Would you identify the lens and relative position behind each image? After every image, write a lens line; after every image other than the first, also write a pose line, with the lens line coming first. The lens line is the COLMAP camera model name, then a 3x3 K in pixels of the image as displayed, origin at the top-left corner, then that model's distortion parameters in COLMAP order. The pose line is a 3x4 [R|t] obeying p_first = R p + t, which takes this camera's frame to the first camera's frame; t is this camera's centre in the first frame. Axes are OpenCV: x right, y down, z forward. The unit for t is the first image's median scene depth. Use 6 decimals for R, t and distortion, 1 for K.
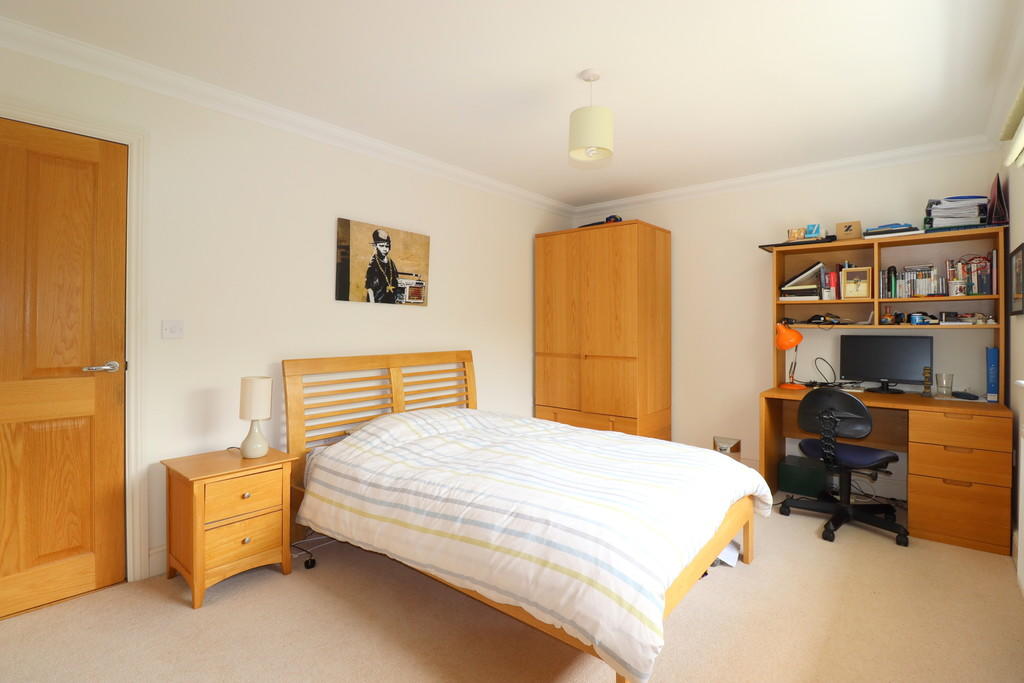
lens RADIAL K [[485.0, 0, 512.6], [0, 485.0, 332.1], [0, 0, 1]] dist [-0.013188, -0.003938]
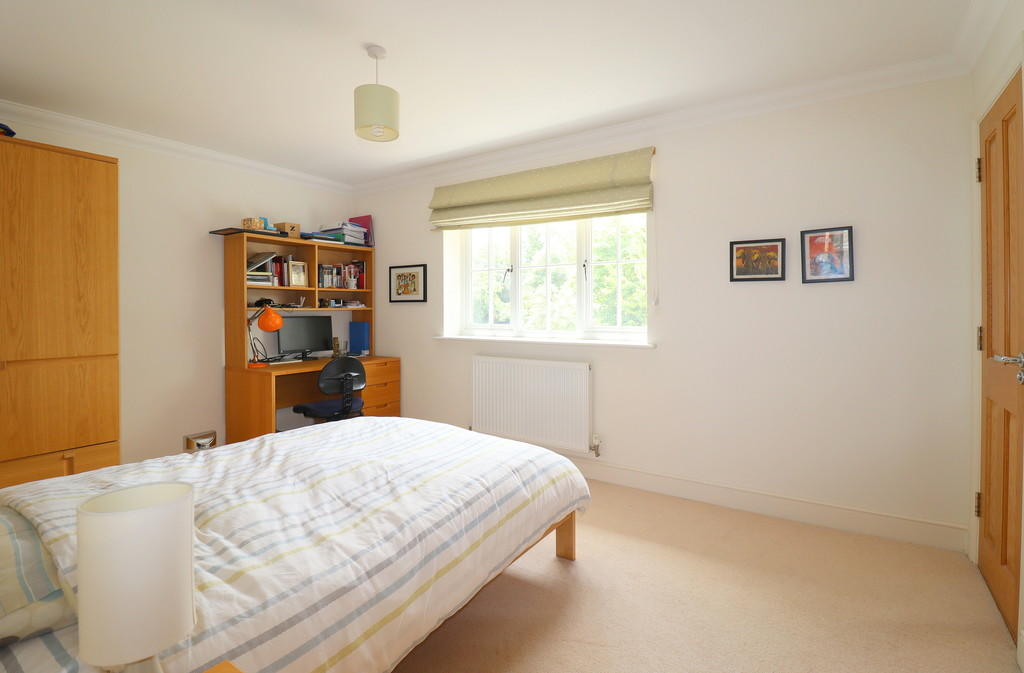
lens RADIAL K [[485.0, 0, 530.4], [0, 485.0, 309.5], [0, 0, 1]] dist [-0.013188, -0.003938]
pose [[-0.133403, -0.003197, 0.991057, -0.890139], [0.011155, 0.999927, 0.004727, -0.014698], [-0.990999, 0.011686, -0.133357, 0.855283]]
